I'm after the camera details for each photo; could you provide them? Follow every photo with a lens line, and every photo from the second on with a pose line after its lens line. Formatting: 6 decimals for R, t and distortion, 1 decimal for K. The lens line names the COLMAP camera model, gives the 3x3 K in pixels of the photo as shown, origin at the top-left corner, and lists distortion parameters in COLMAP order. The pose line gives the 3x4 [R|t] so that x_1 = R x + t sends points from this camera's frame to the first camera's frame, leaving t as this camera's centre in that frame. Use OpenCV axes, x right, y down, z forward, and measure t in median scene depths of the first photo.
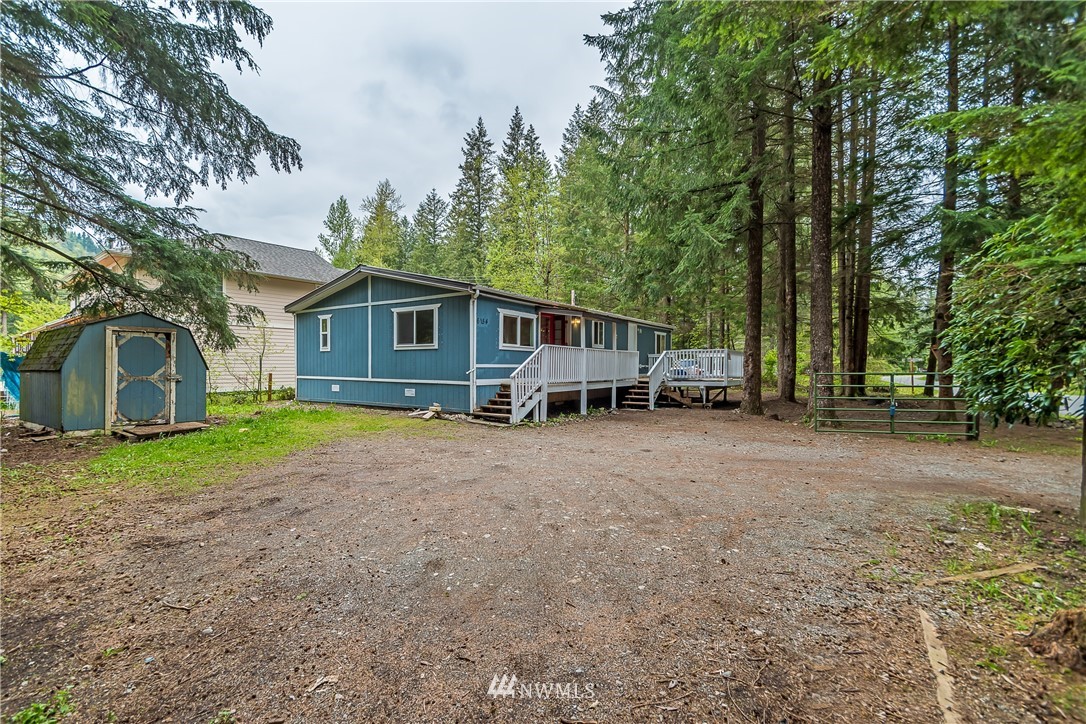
lens RADIAL K [[464.8, 0, 543.5], [0, 464.8, 359.9], [0, 0, 1]] dist [-0.003374, 0.002005]
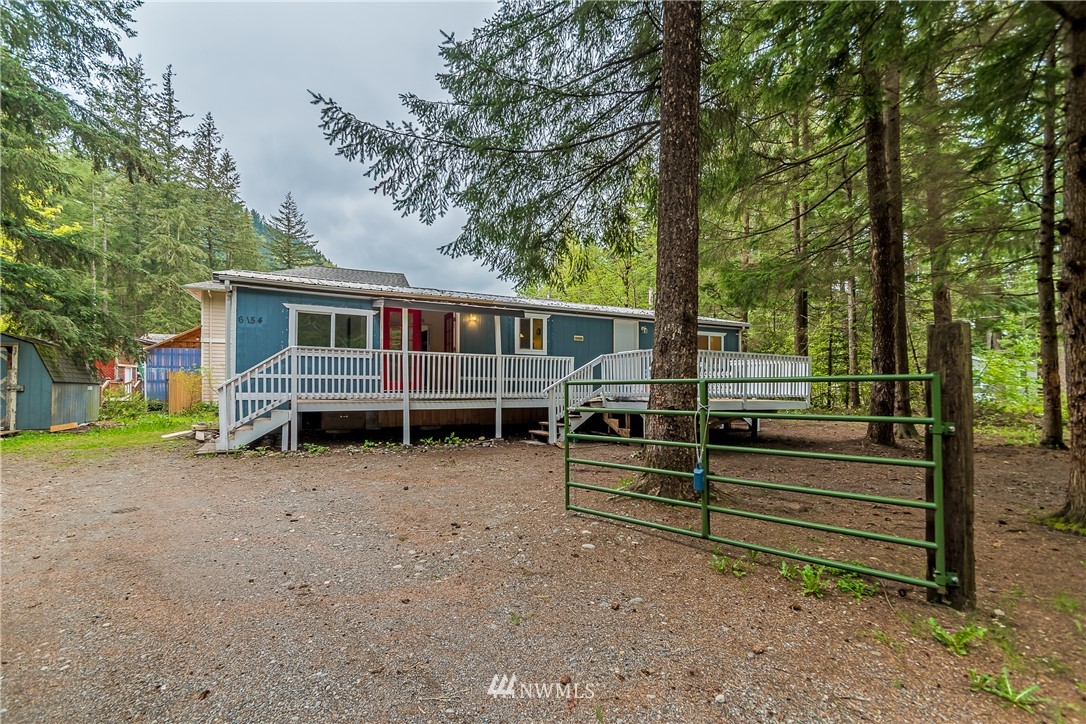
lens RADIAL K [[464.8, 0, 548.0], [0, 464.8, 366.1], [0, 0, 1]] dist [-0.003374, 0.002005]
pose [[0.880534, -0.019015, -0.473602, 0.517574], [0.003630, 0.999436, -0.033378, 0.018002], [0.473970, 0.027671, 0.880106, 0.404208]]
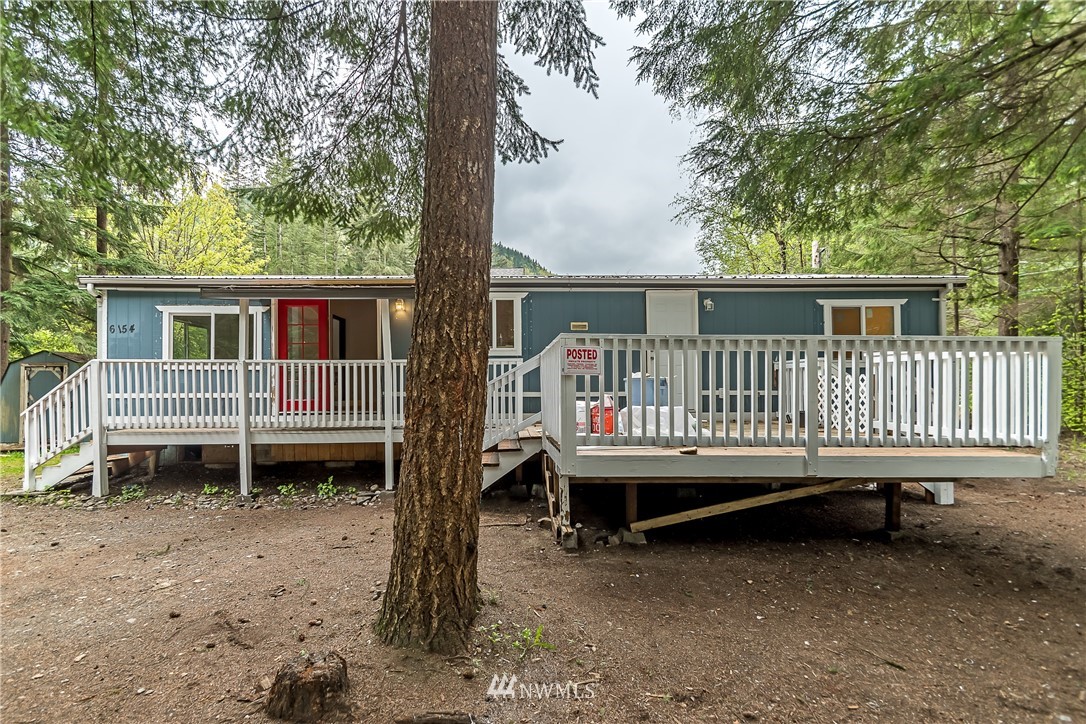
lens RADIAL K [[491.0, 0, 537.5], [0, 491.0, 369.8], [0, 0, 1]] dist [0.003471, 0.000442]
pose [[0.583648, -0.033013, -0.811335, 0.586961], [0.016579, 0.999449, -0.028741, 0.004236], [0.811837, 0.003323, 0.583874, 0.798830]]
